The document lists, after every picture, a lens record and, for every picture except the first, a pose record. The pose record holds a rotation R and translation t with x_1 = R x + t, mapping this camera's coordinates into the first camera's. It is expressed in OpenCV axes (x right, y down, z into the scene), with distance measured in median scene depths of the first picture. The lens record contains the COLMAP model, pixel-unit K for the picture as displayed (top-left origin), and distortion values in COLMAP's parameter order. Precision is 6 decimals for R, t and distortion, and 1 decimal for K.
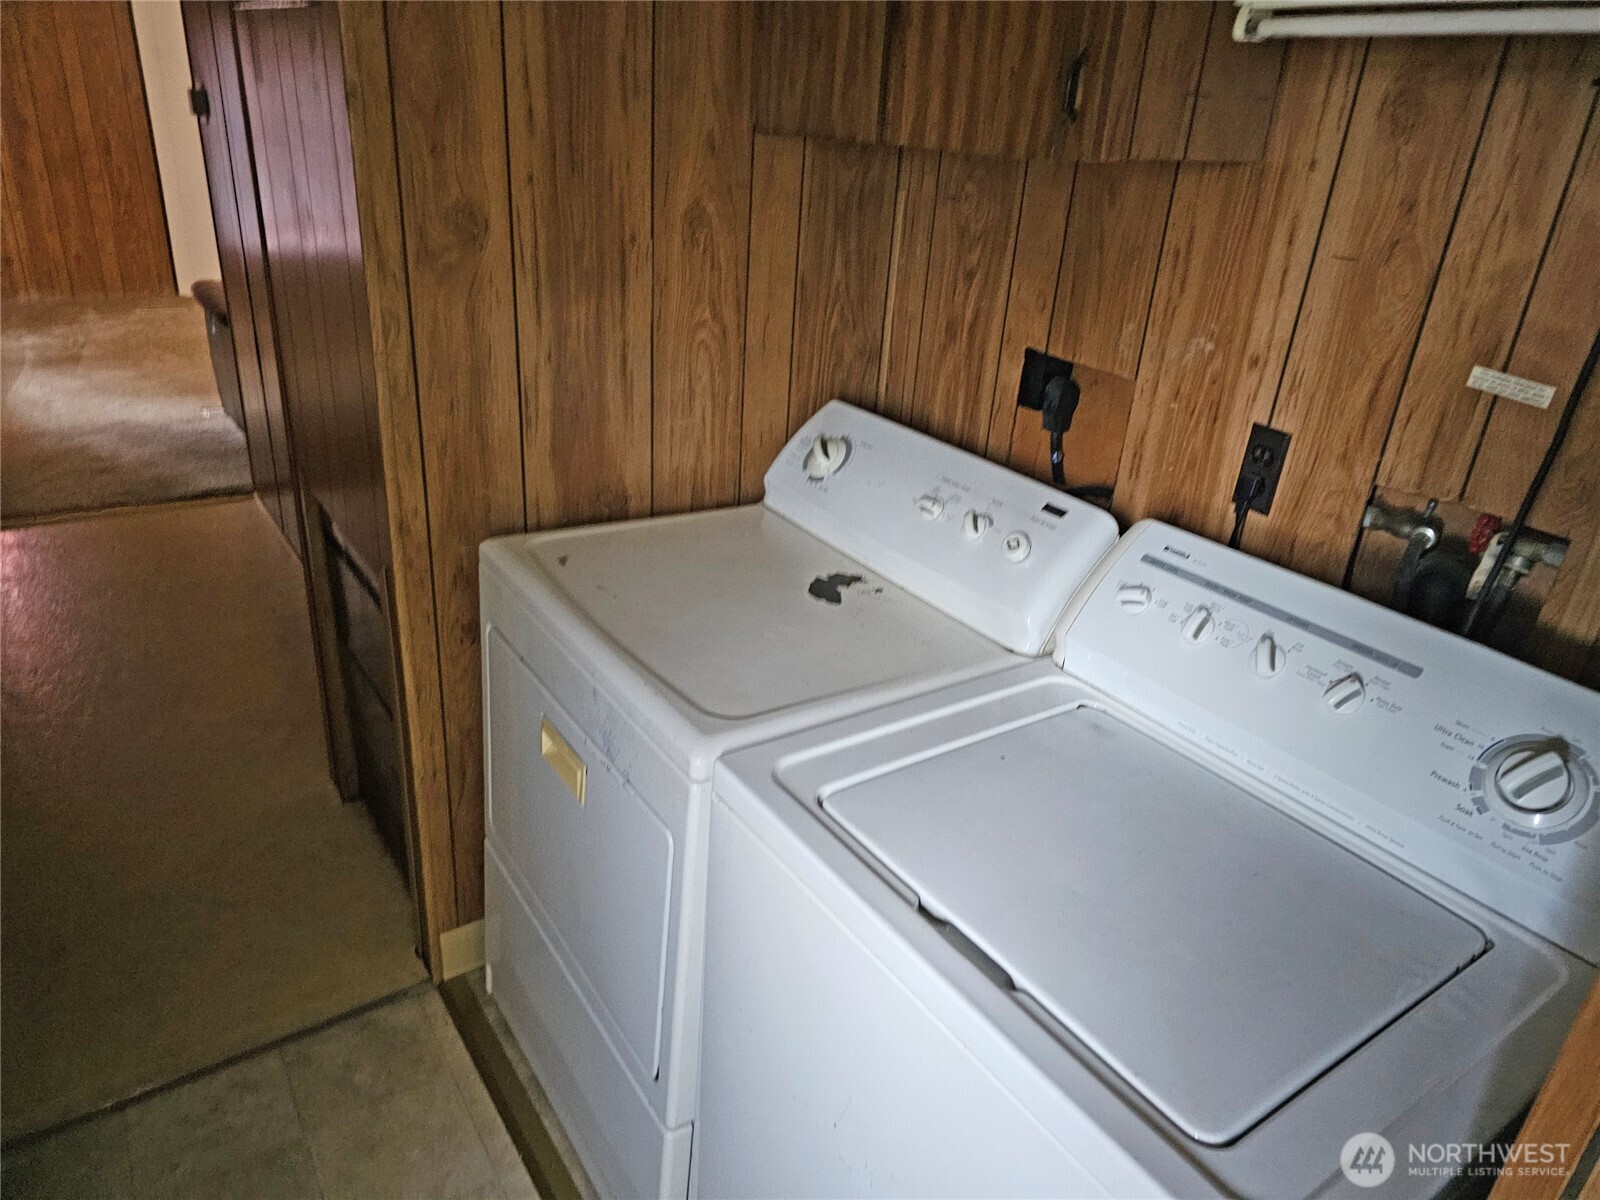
lens RADIAL K [[1064.8, 0, 799.1], [0, 1064.8, 593.4], [0, 0, 1]] dist [0.055613, -0.042056]
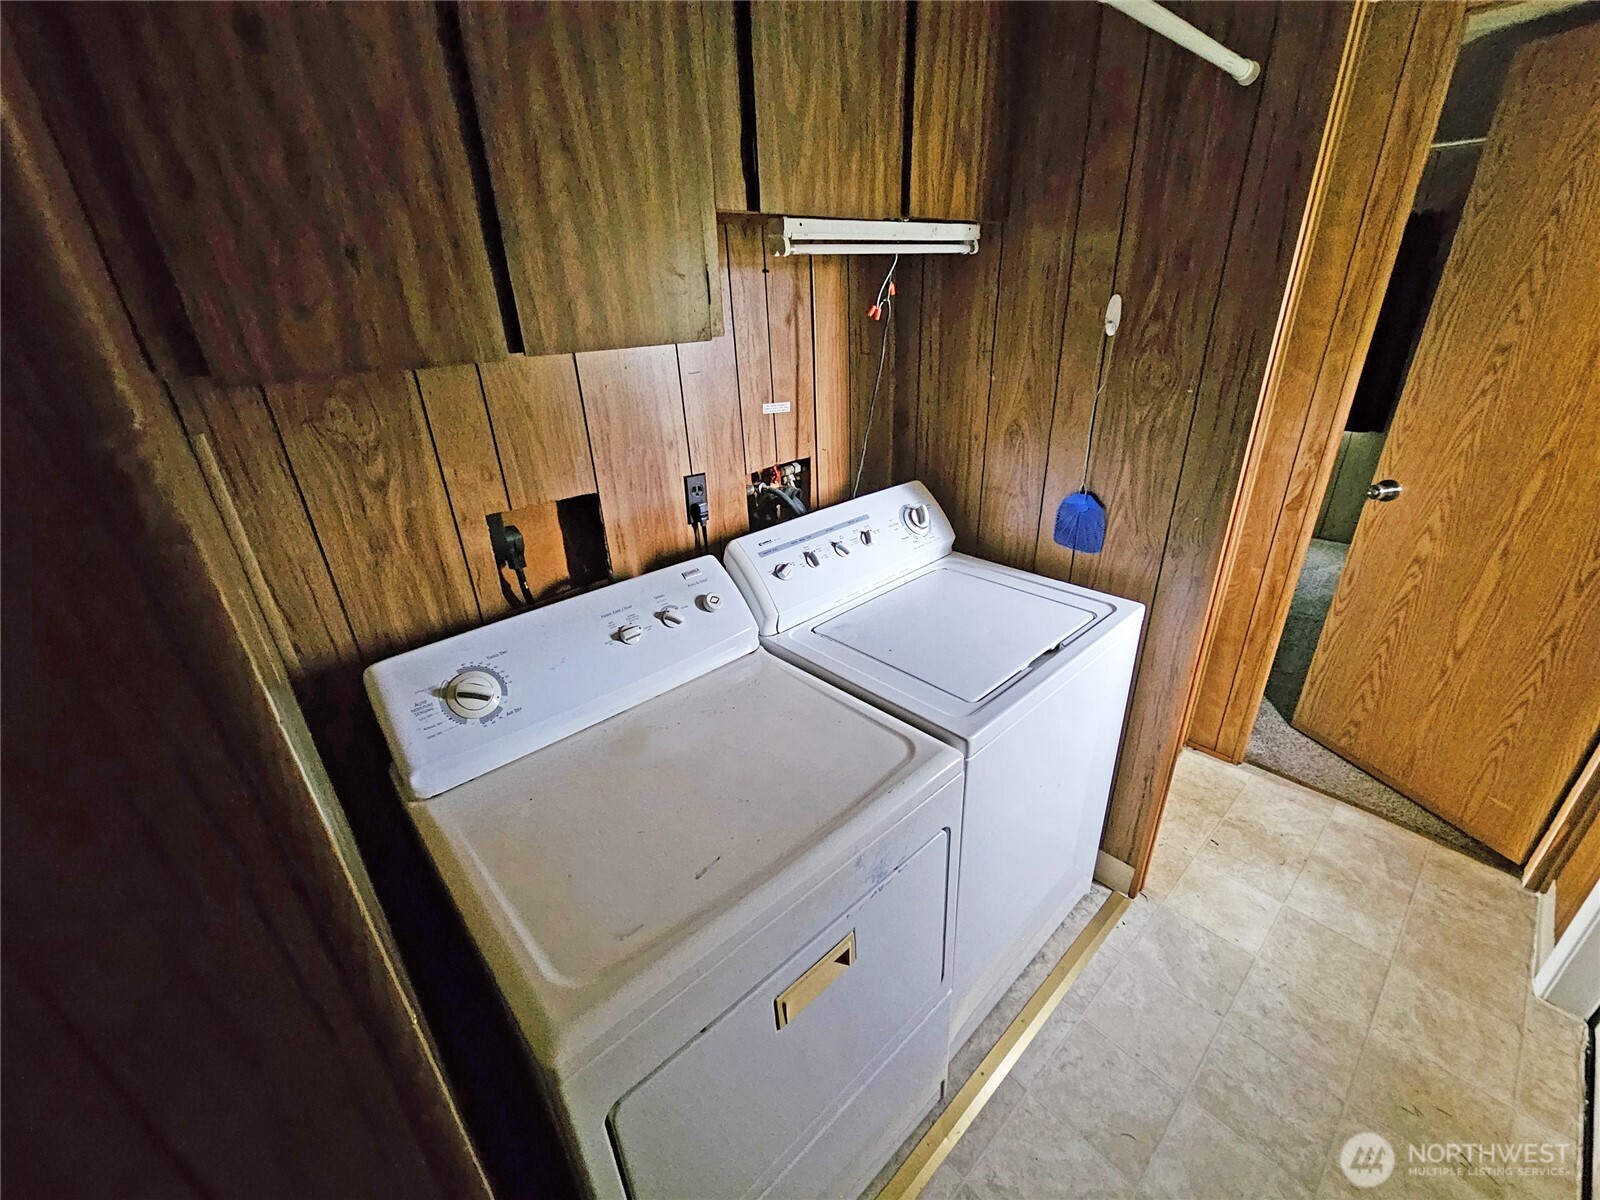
lens RADIAL K [[651.9, 0, 806.5], [0, 651.9, 602.0], [0, 0, 1]] dist [0.002054, -0.000383]
pose [[-0.146284, -0.478672, 0.865722, -0.585505], [0.434850, 0.754936, 0.490895, -0.424689], [-0.888542, 0.448269, 0.097715, 0.801072]]
